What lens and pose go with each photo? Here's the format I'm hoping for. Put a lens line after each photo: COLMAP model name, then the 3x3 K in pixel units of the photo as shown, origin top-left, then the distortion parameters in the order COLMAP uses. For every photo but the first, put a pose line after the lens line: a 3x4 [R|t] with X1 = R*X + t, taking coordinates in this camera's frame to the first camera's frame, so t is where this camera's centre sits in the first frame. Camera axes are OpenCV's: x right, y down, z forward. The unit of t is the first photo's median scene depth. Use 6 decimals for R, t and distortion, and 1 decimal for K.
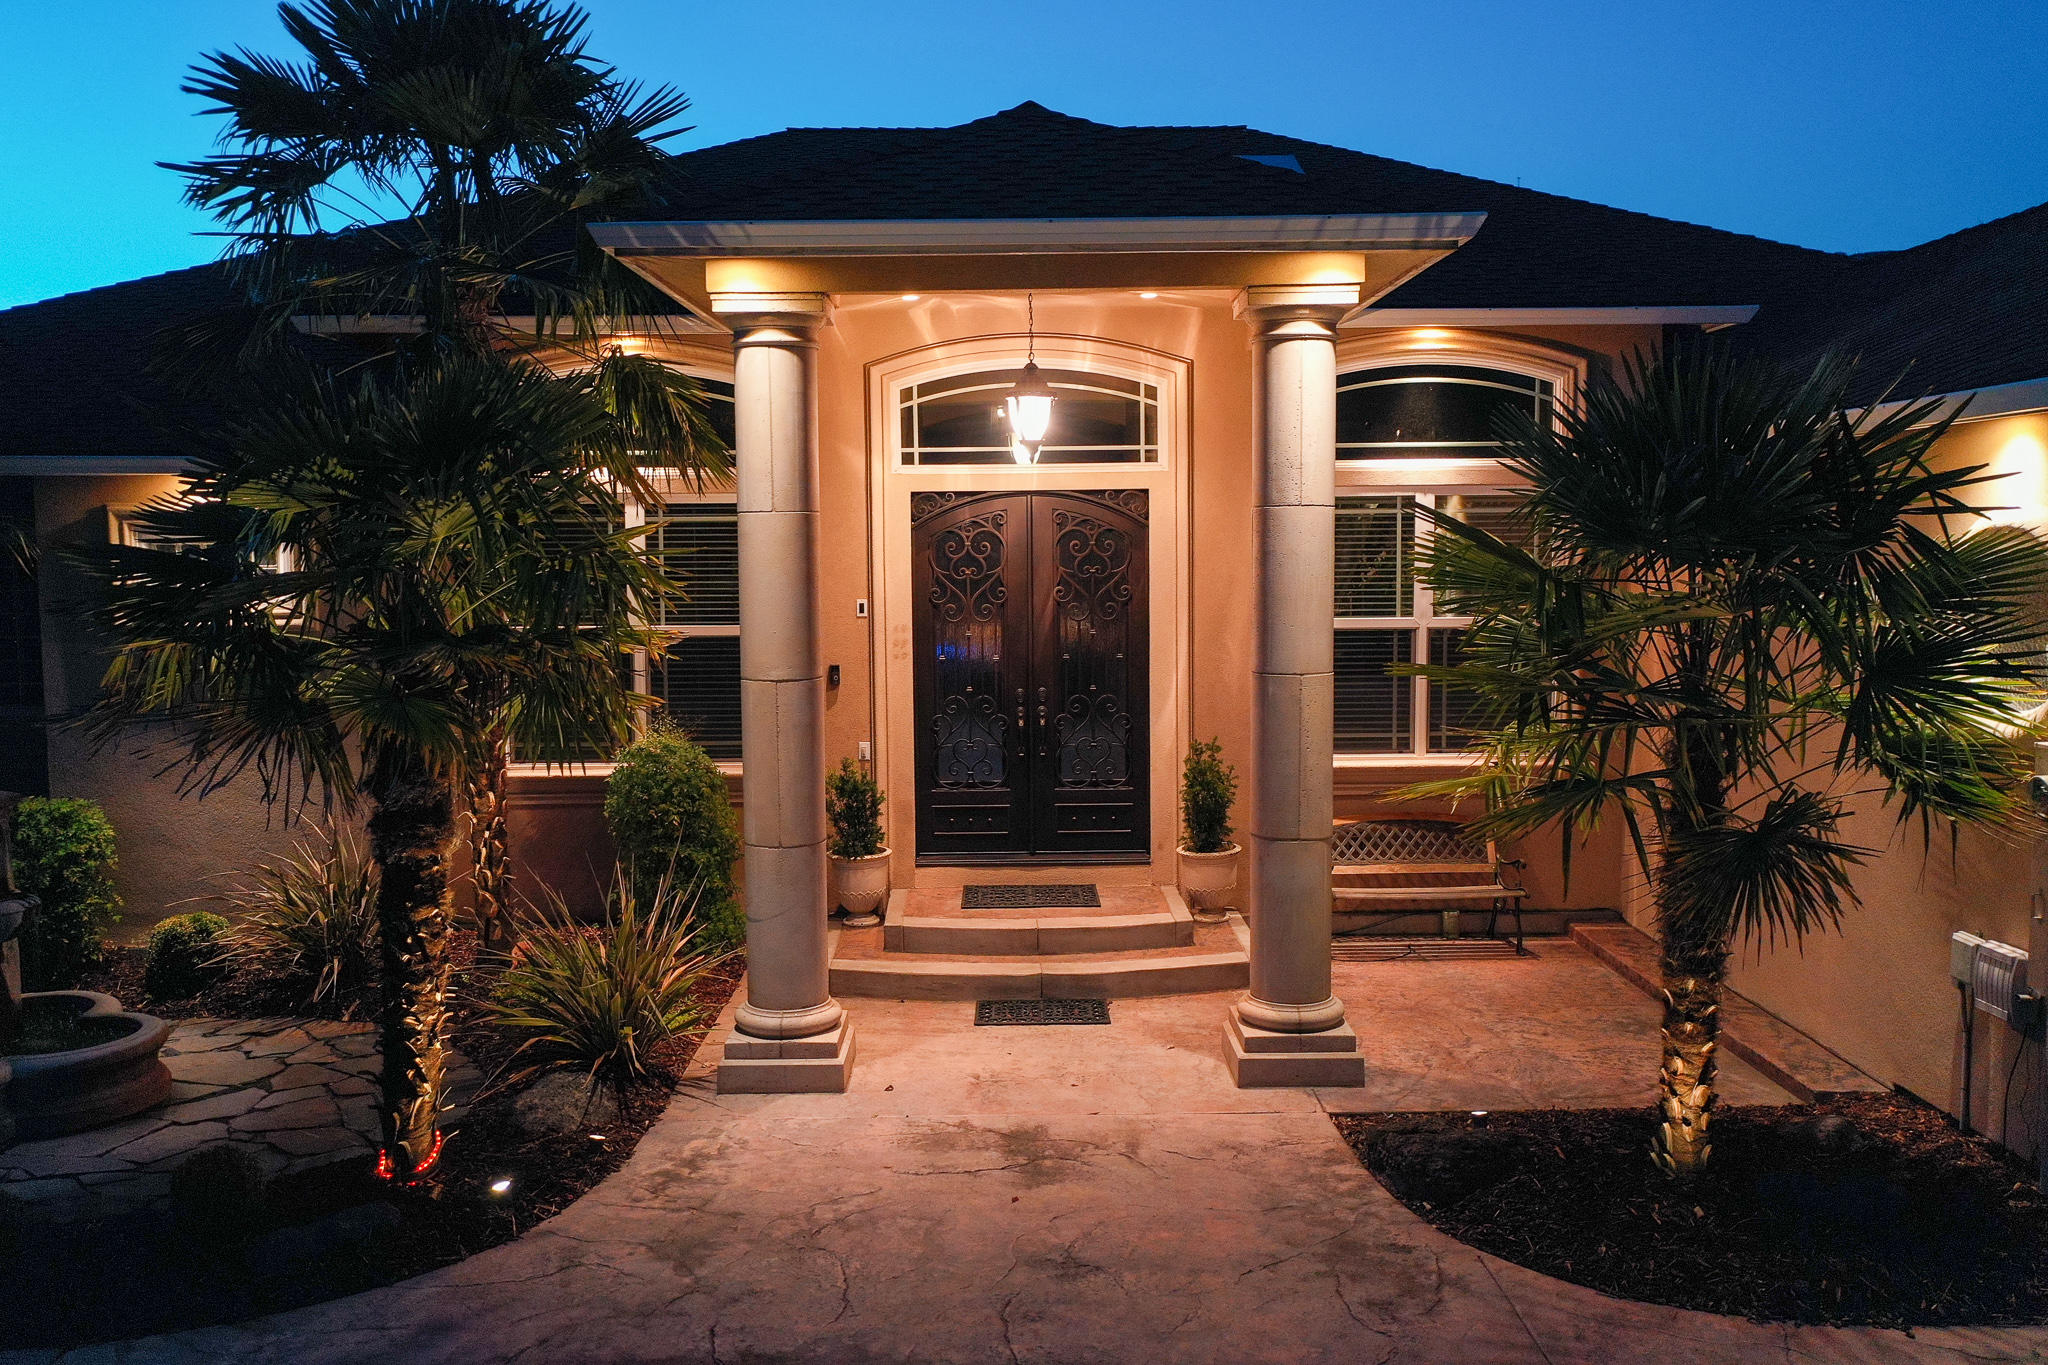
lens RADIAL K [[1634.5, 0, 1024.0], [0, 1634.5, 682.5], [0, 0, 1]] dist [0.011582, 0.005783]
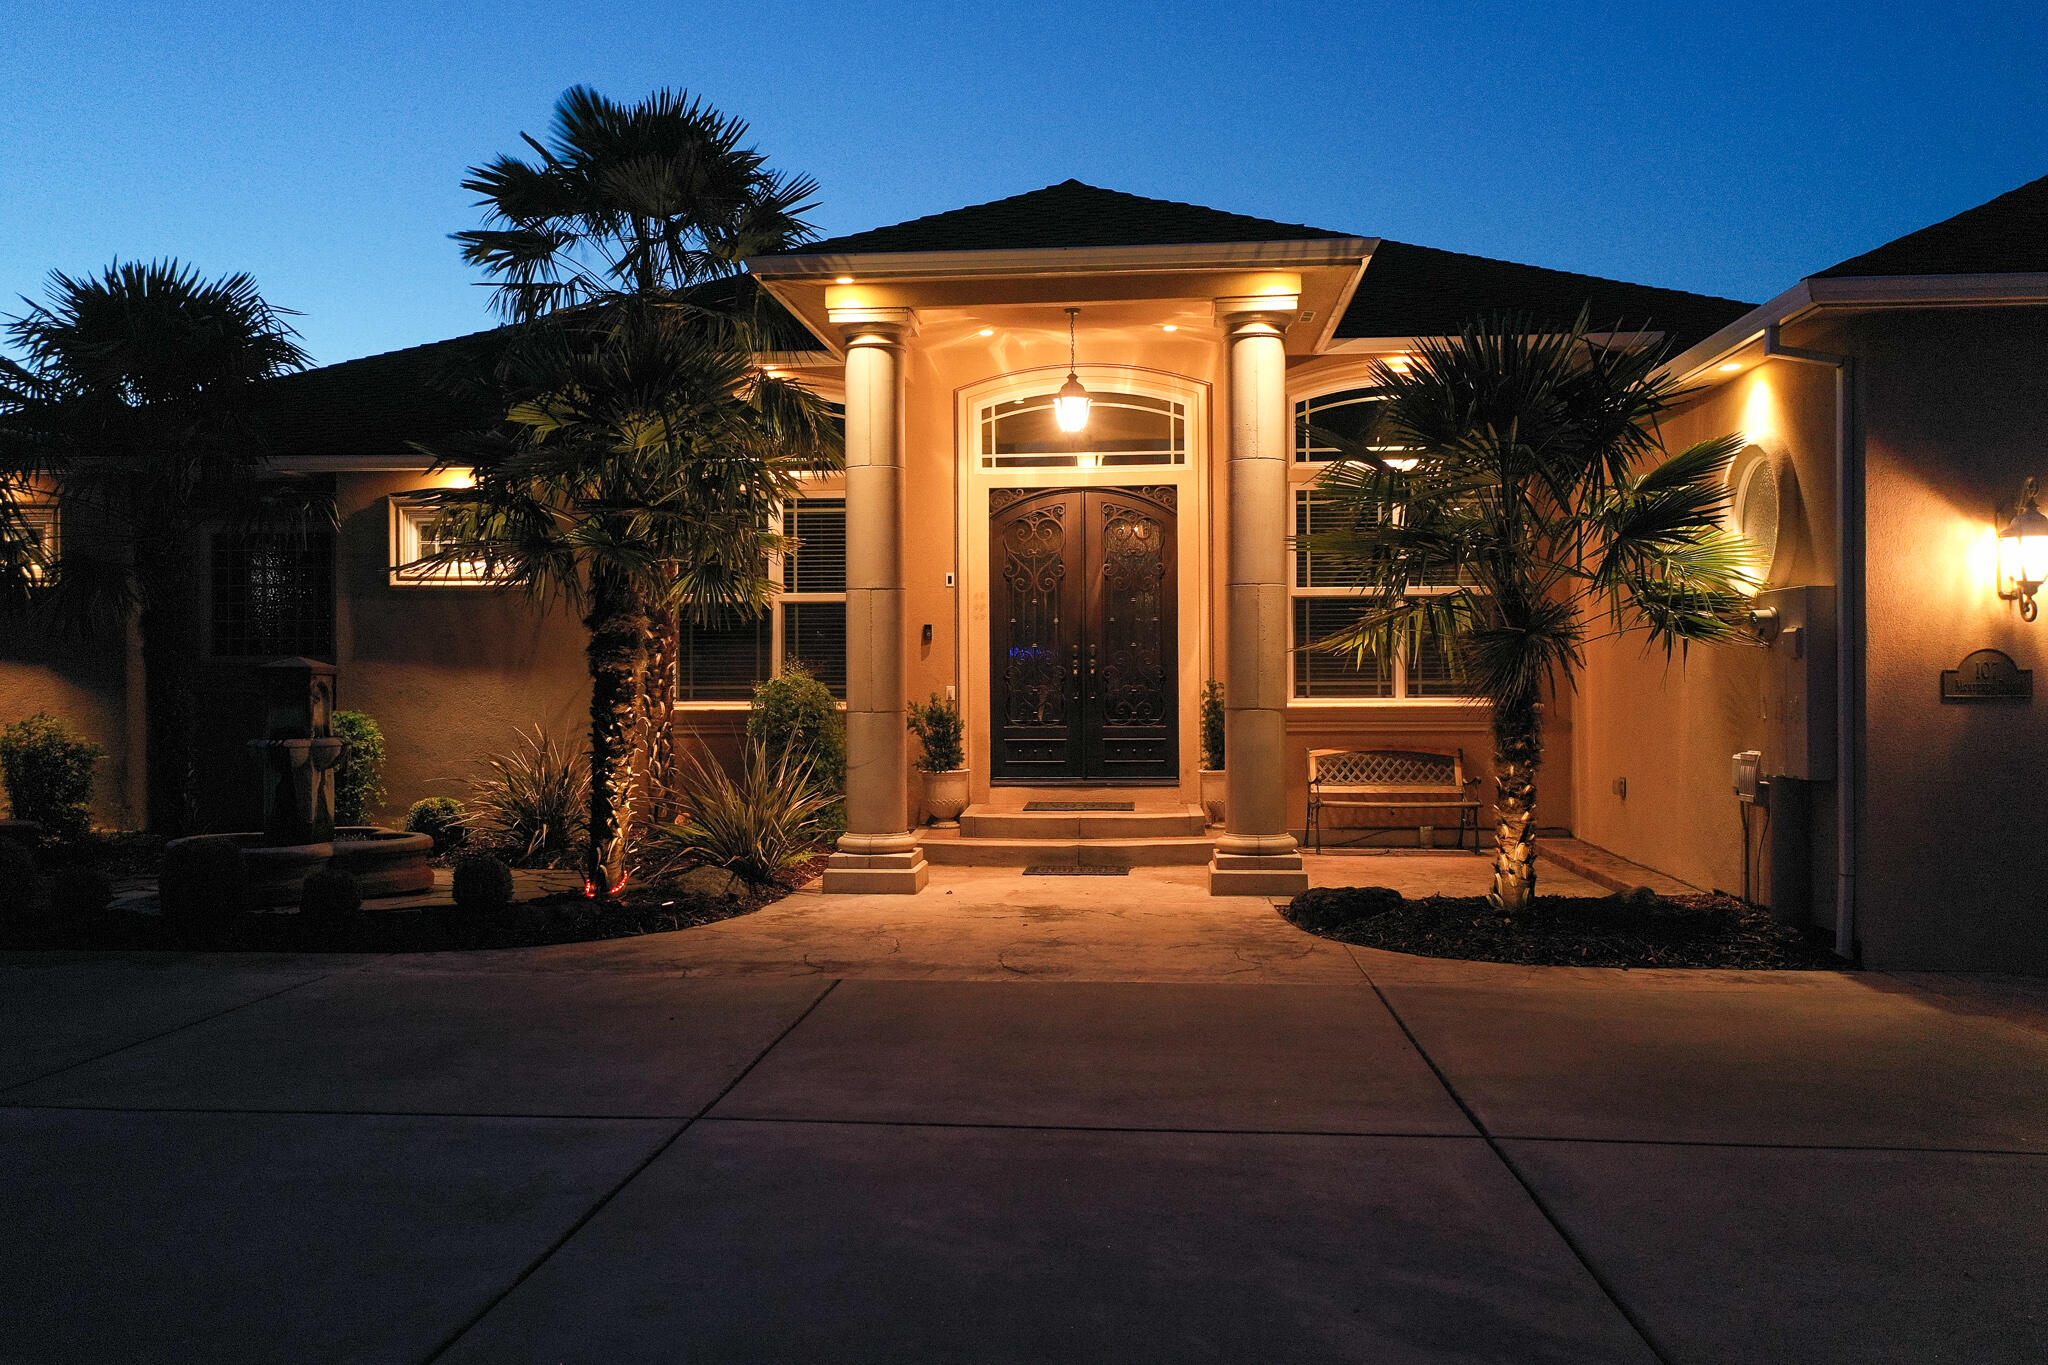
lens RADIAL K [[1616.2, 0, 1024.0], [0, 1616.2, 682.5], [0, 0, 1]] dist [0.008237, -0.000638]
pose [[0.996117, 0.003722, -0.087959, 0.077862], [-0.010470, 0.997024, -0.076378, 0.146605], [0.087413, 0.077002, 0.993192, -0.265498]]
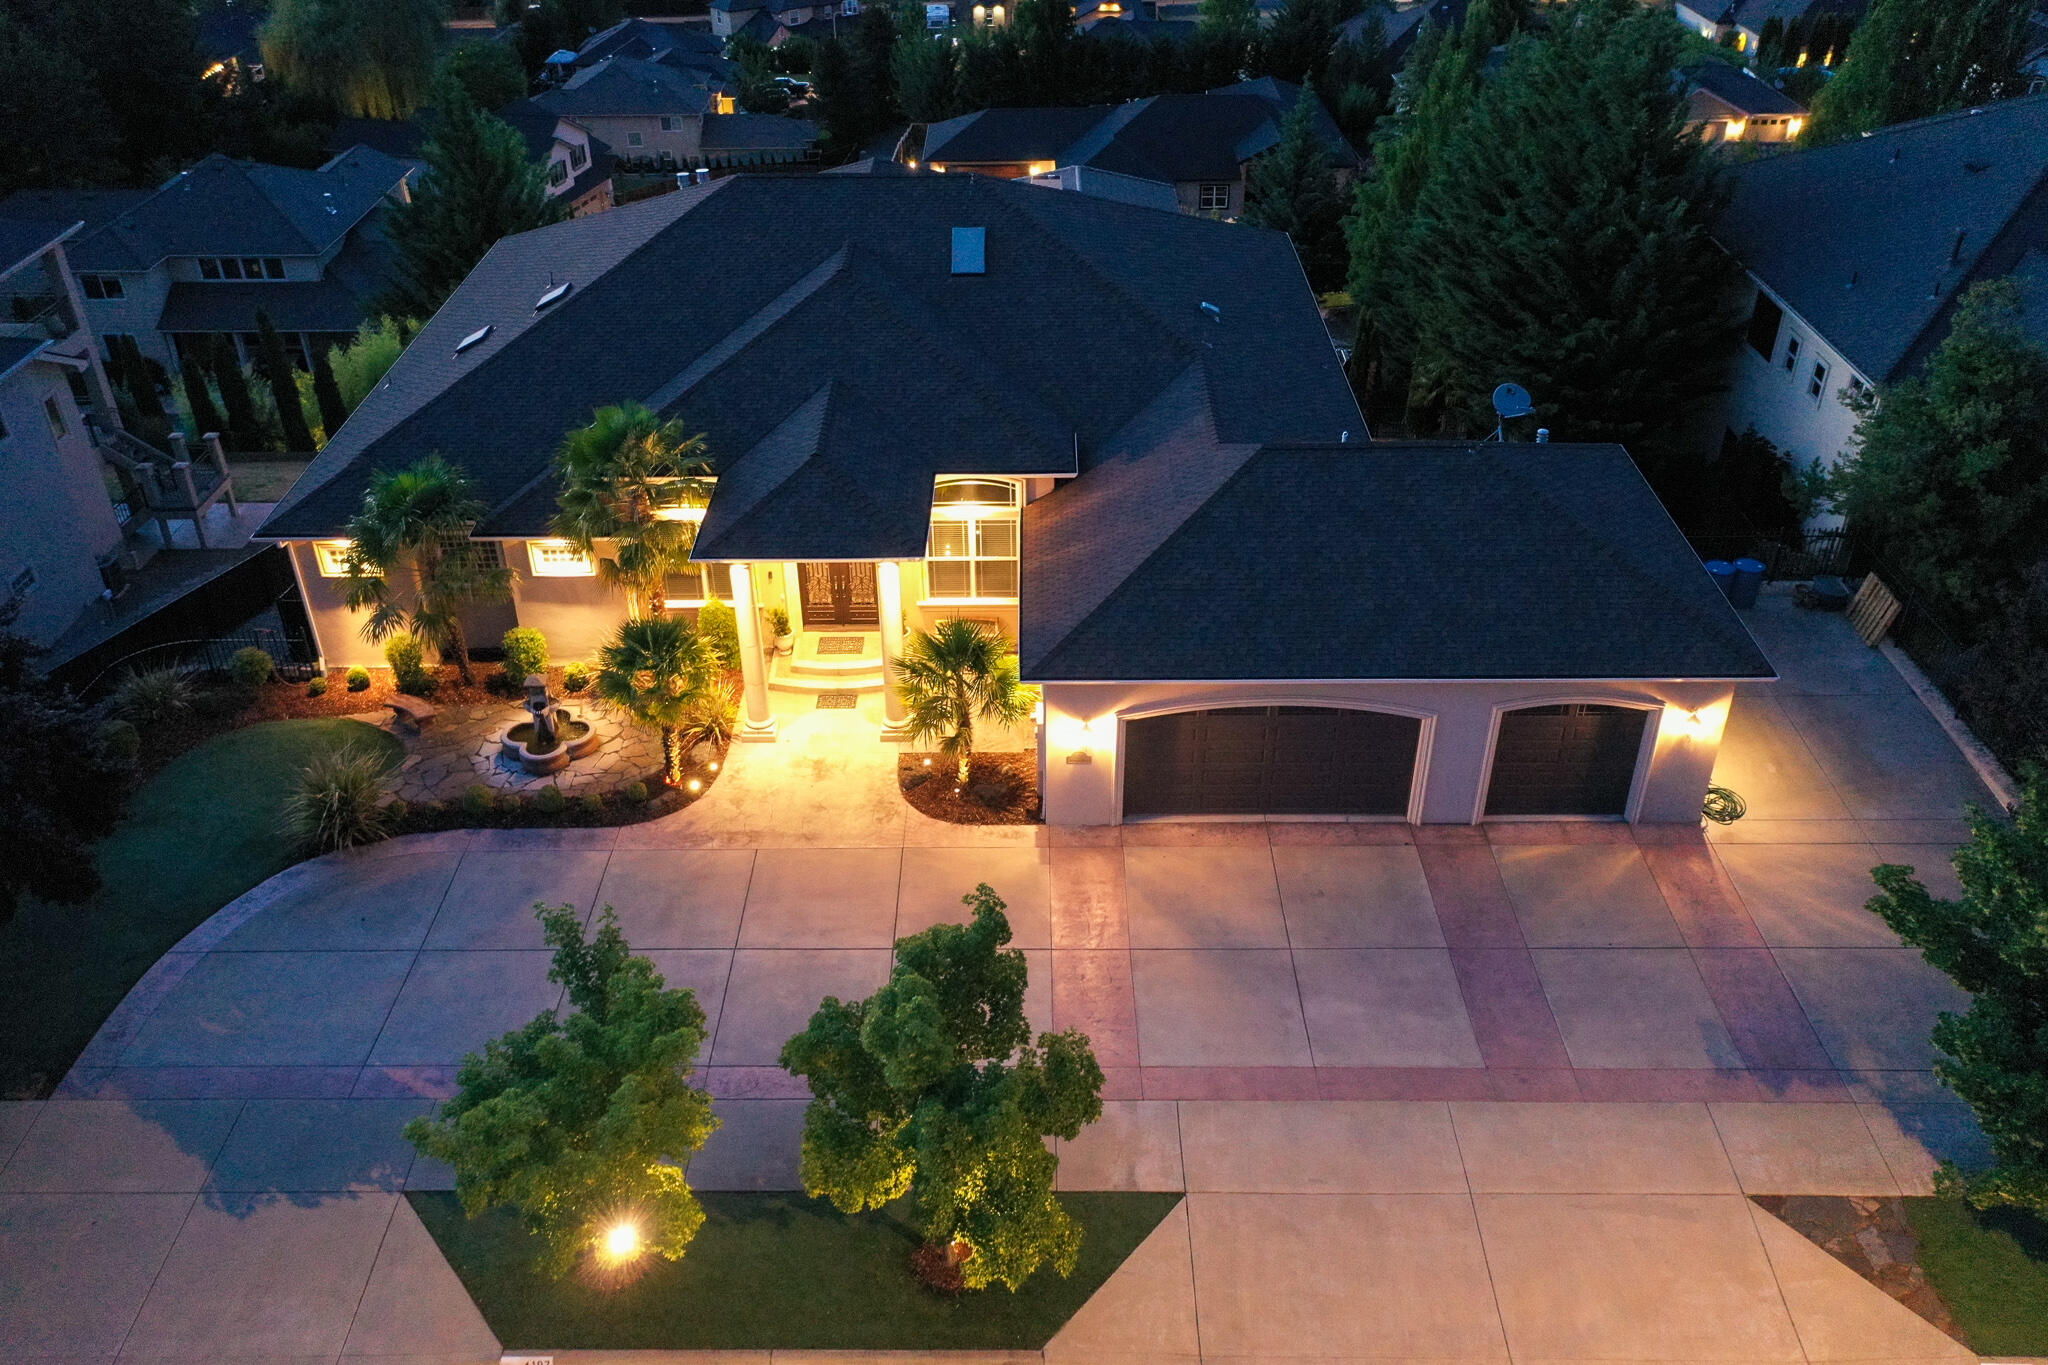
lens RADIAL K [[1650.8, 0, 1025.3], [0, 1650.8, 654.2], [0, 0, 1]] dist [-0.007206, -0.003073]
pose [[0.999806, 0.002472, -0.019560, 0.448650], [0.006917, 0.885046, 0.465452, -1.412201], [0.018462, -0.465497, 0.884857, -1.882103]]
